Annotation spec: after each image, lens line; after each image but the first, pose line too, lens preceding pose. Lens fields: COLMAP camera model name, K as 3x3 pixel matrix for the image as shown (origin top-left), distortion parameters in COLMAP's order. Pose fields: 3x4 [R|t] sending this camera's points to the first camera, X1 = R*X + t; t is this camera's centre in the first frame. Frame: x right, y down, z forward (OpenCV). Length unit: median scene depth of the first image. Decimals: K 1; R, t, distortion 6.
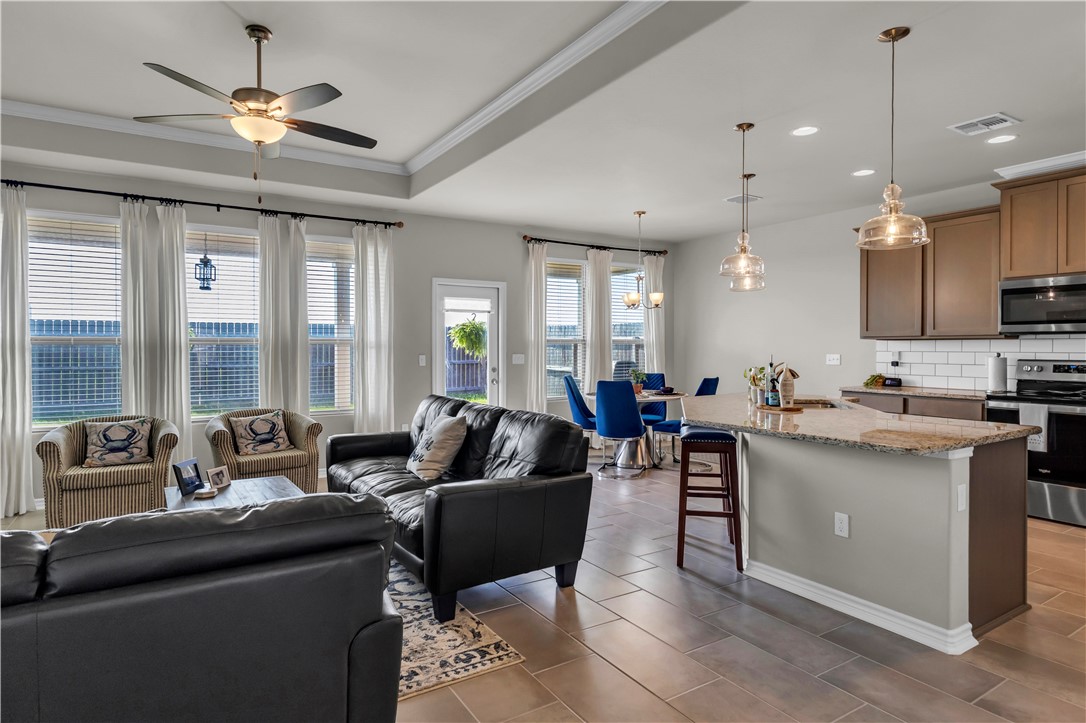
lens RADIAL K [[613.9, 0, 547.7], [0, 613.9, 353.8], [0, 0, 1]] dist [0.008983, 0.004707]
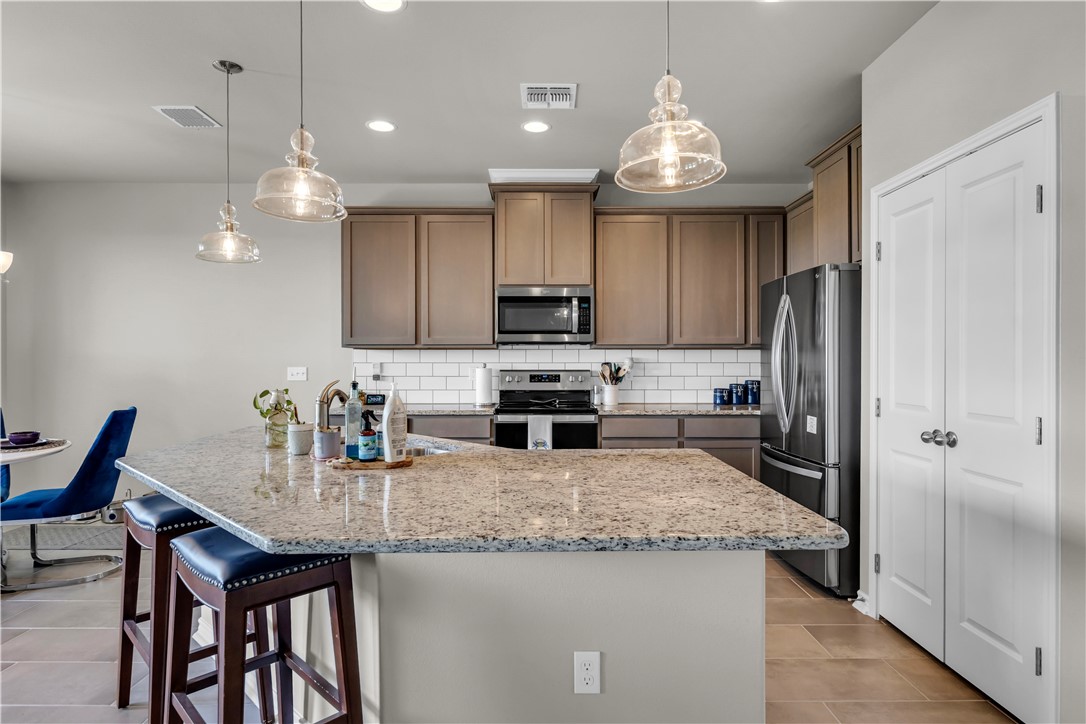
lens RADIAL K [[591.9, 0, 546.0], [0, 591.9, 366.3], [0, 0, 1]] dist [0.012161, -0.000971]
pose [[0.536838, -0.008837, 0.843639, 0.006189], [0.010207, 0.999940, 0.003979, 0.000122], [-0.843623, 0.006475, 0.536896, 0.434539]]
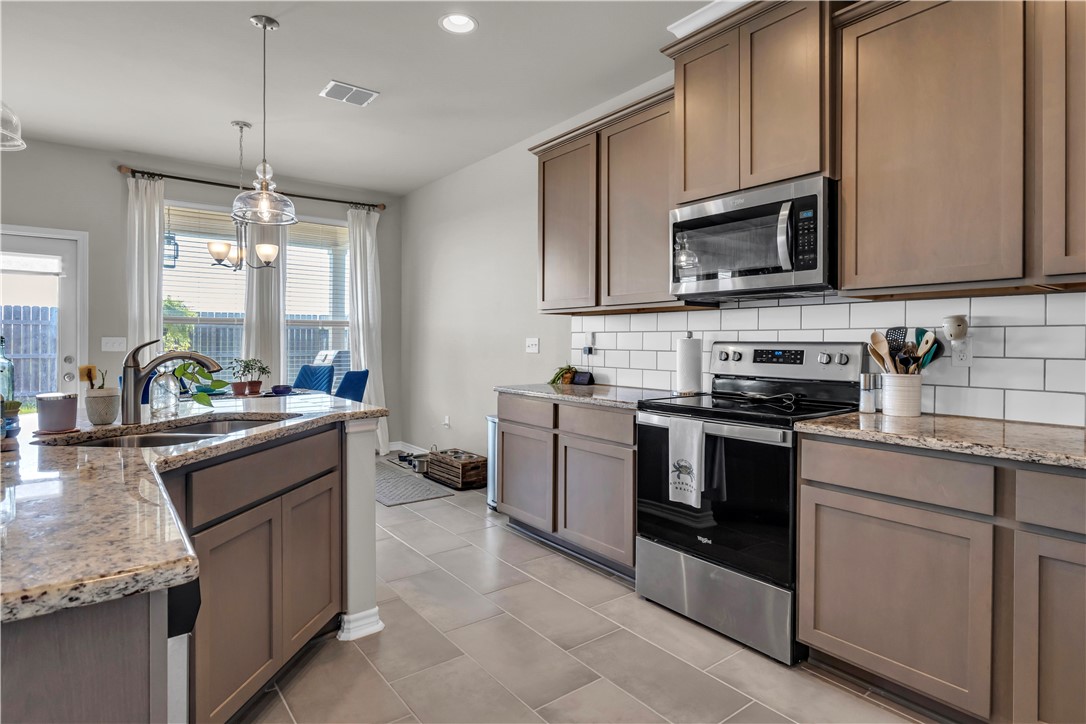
lens RADIAL K [[591.9, 0, 535.0], [0, 591.9, 341.5], [0, 0, 1]] dist [0.012161, -0.000971]
pose [[0.997346, 0.005001, 0.072640, 0.540449], [-0.004159, 0.999922, -0.011743, 0.016548], [-0.072693, 0.011410, 0.997289, 0.423823]]
